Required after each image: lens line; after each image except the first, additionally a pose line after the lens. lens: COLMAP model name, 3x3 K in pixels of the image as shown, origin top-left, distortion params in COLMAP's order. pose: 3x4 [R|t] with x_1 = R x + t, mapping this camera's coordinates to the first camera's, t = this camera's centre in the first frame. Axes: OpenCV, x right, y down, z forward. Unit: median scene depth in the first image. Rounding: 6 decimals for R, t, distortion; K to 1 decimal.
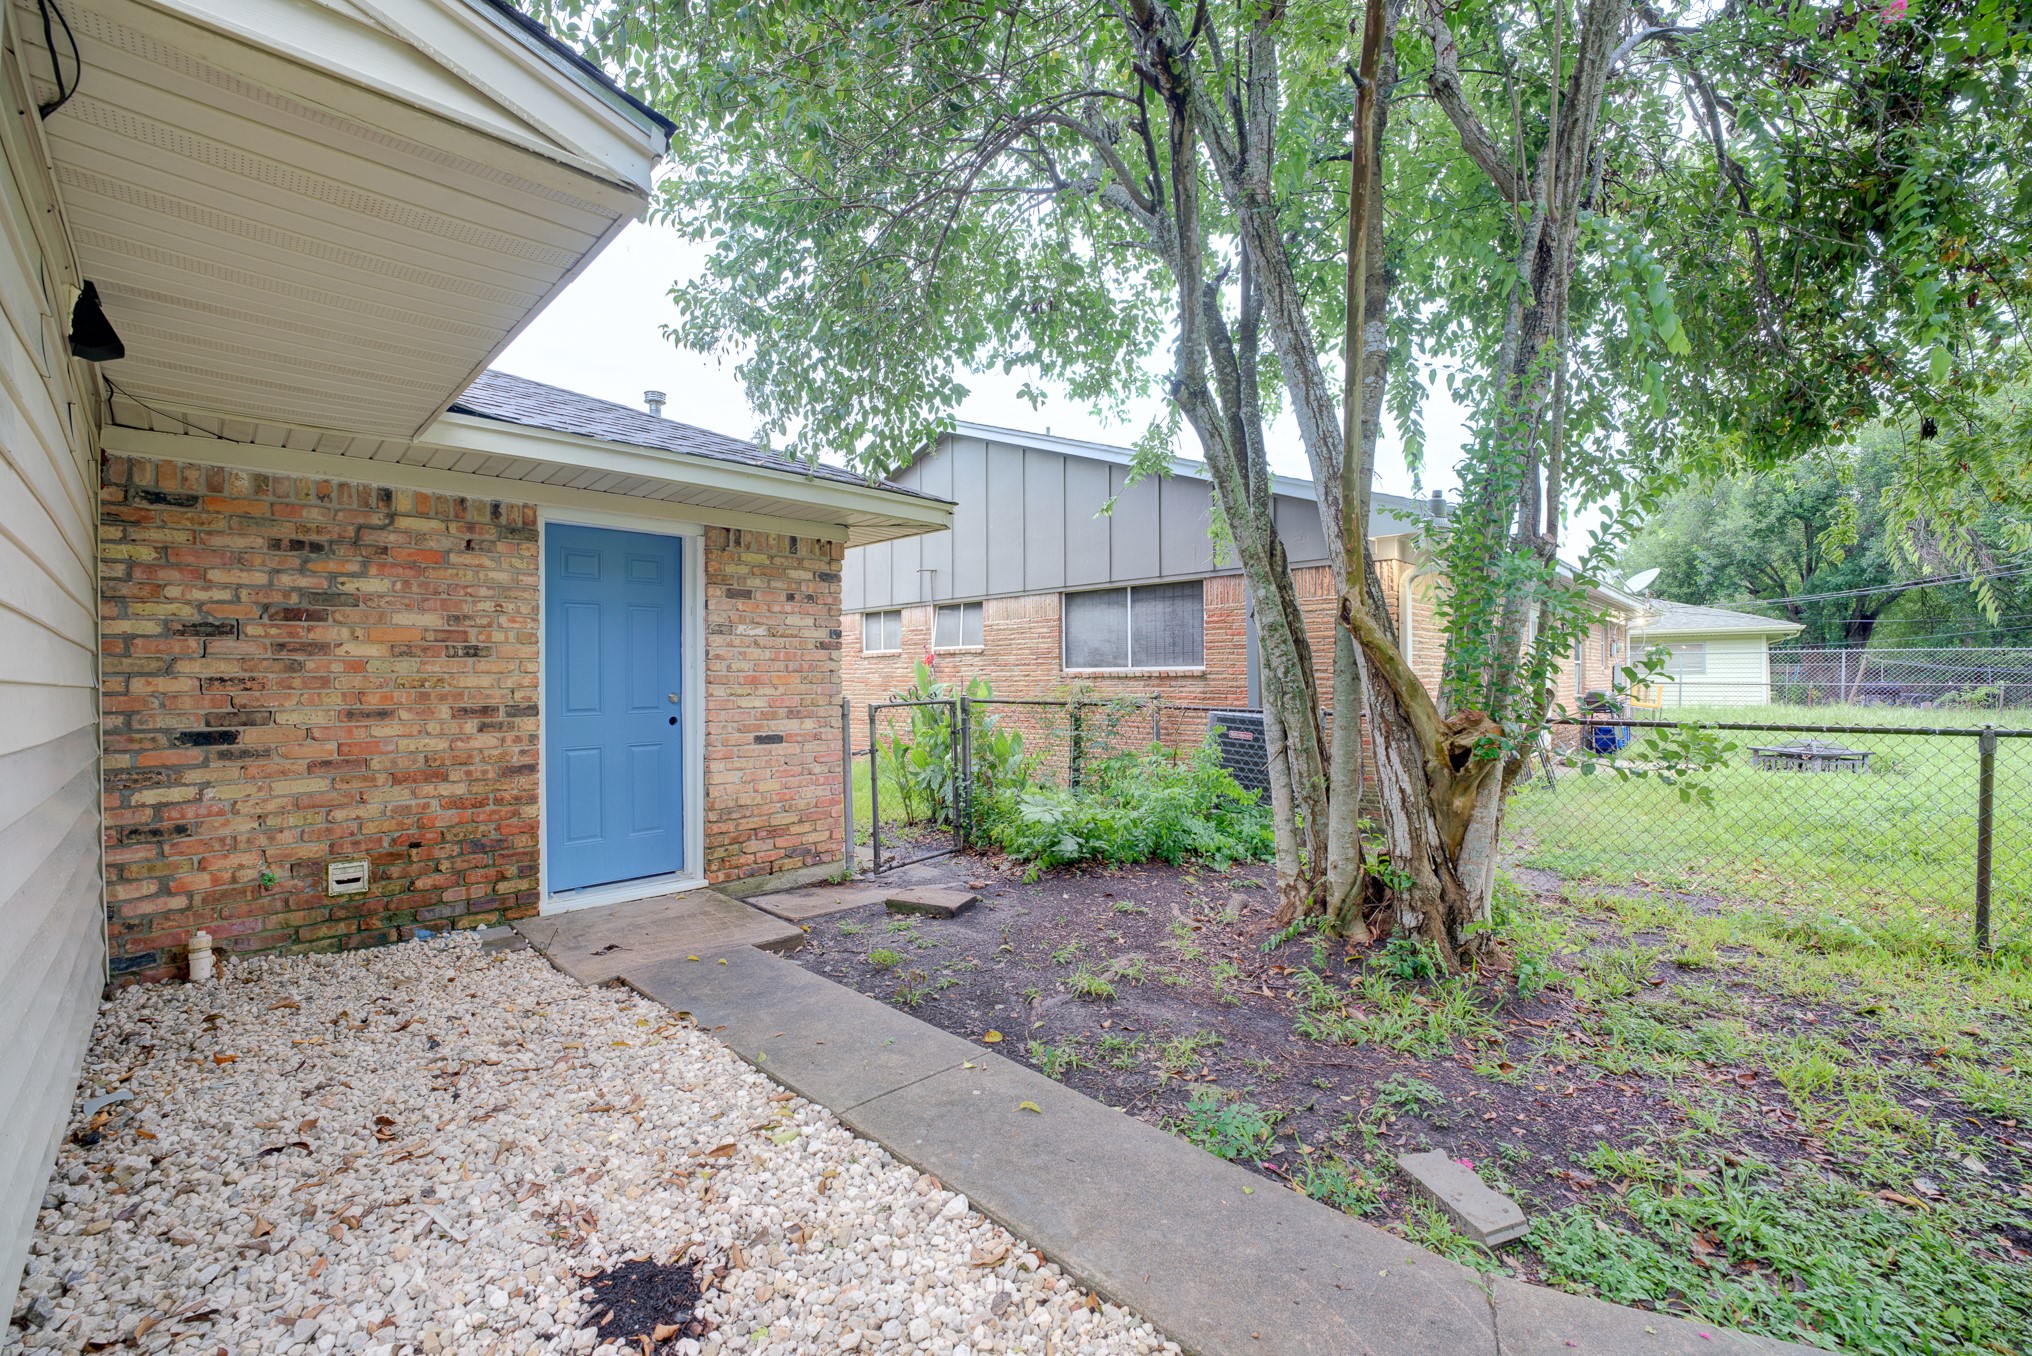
lens RADIAL K [[831.1, 0, 1018.3], [0, 831.1, 664.3], [0, 0, 1]] dist [-0.015046, 0.000924]
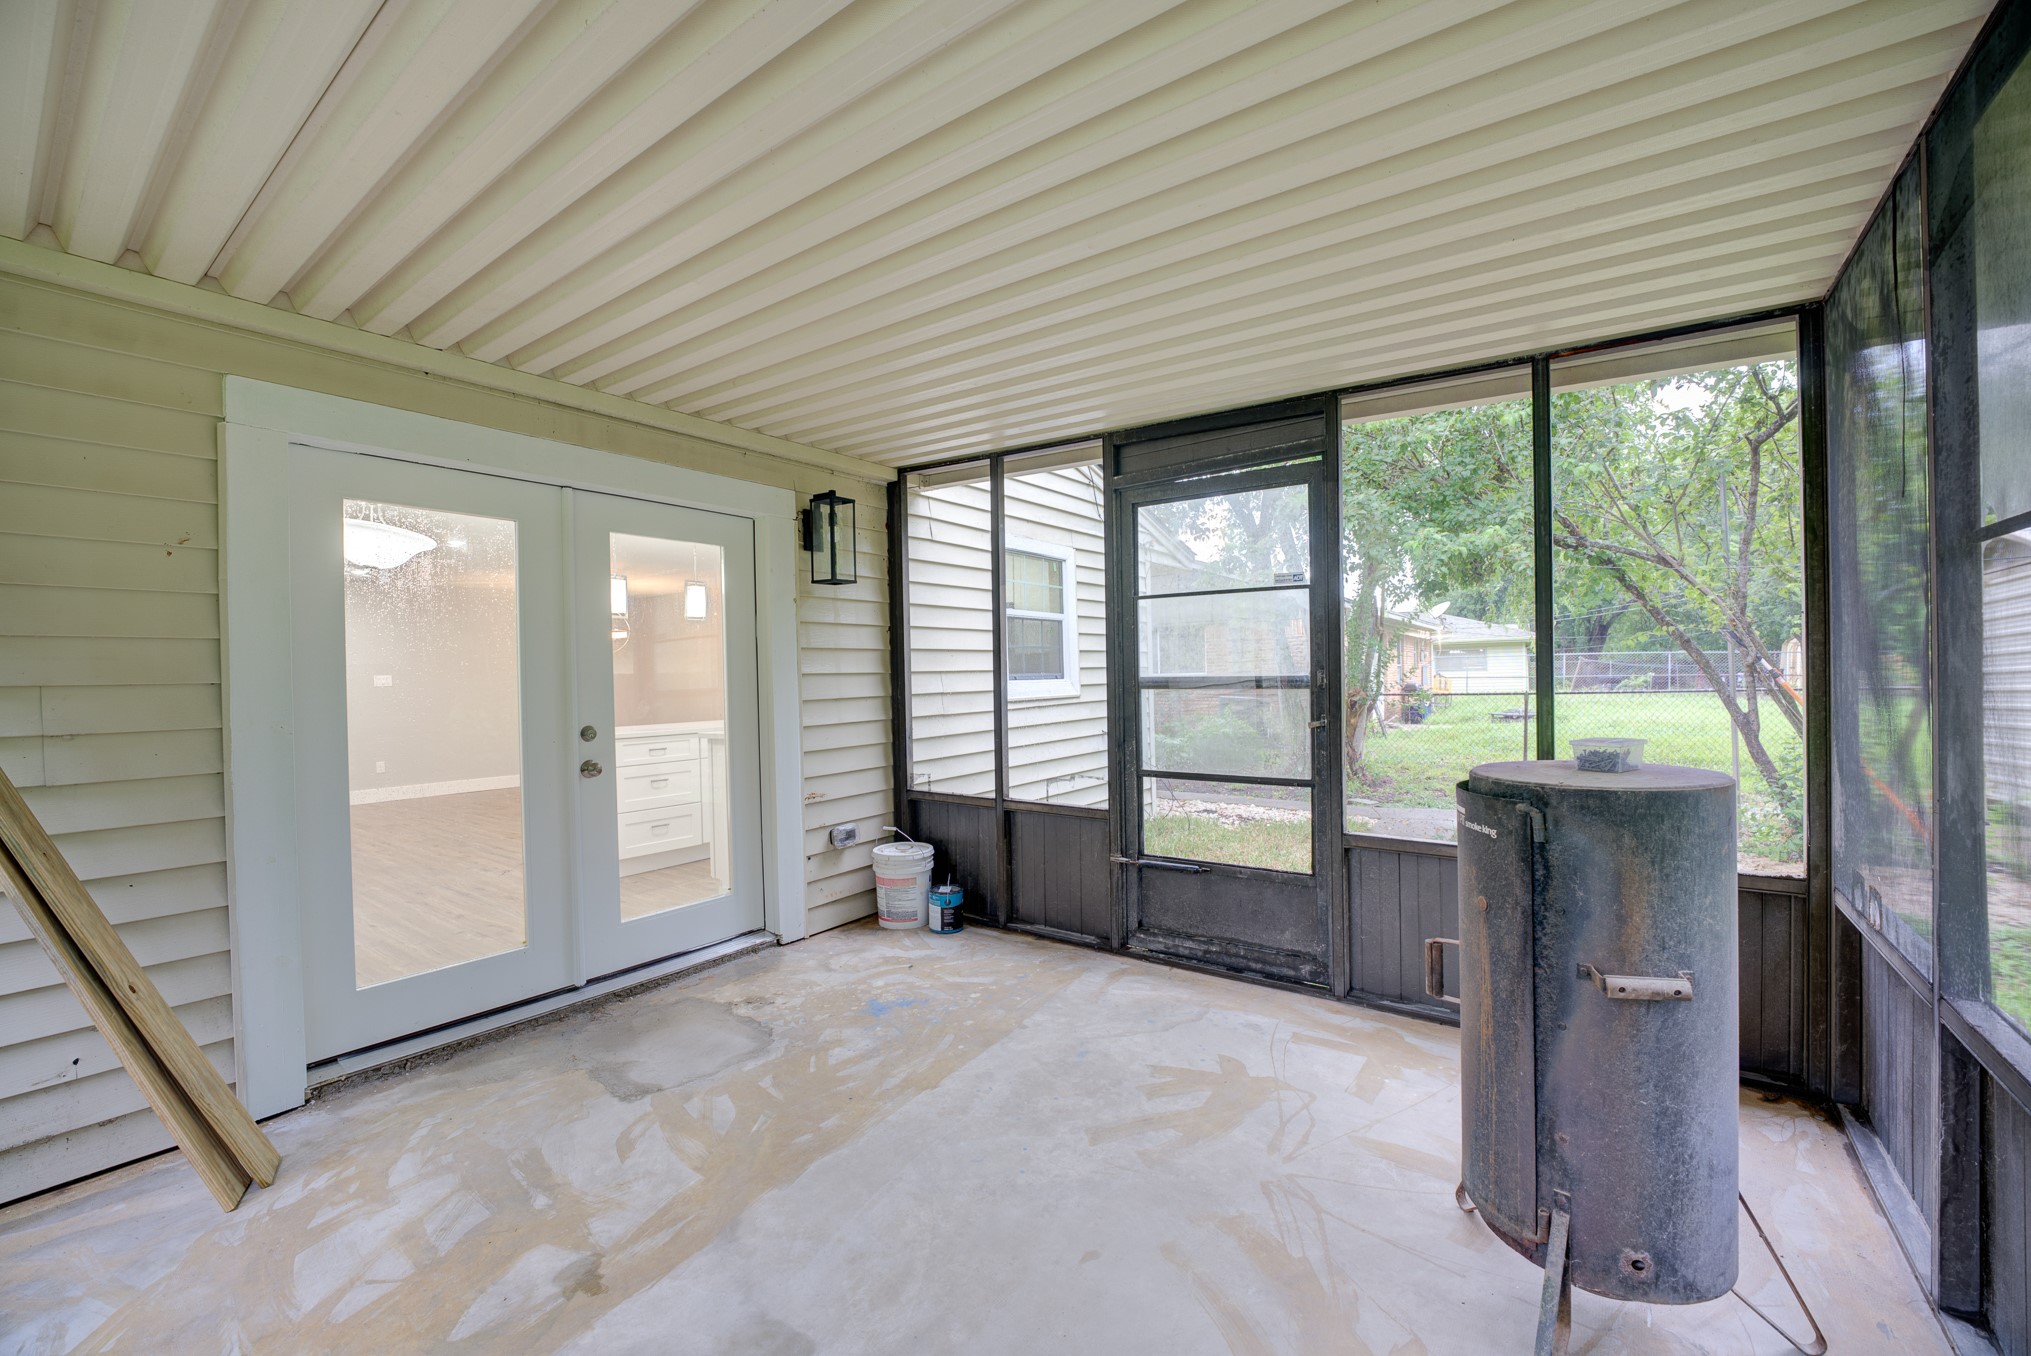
lens RADIAL K [[813.0, 0, 1013.5], [0, 813.0, 684.0], [0, 0, 1]] dist [-0.013986, 0.000661]
pose [[0.989789, -0.020090, 0.141120, -0.522145], [0.017667, 0.999675, 0.018404, -0.017229], [-0.141444, -0.015723, 0.989821, -0.821834]]
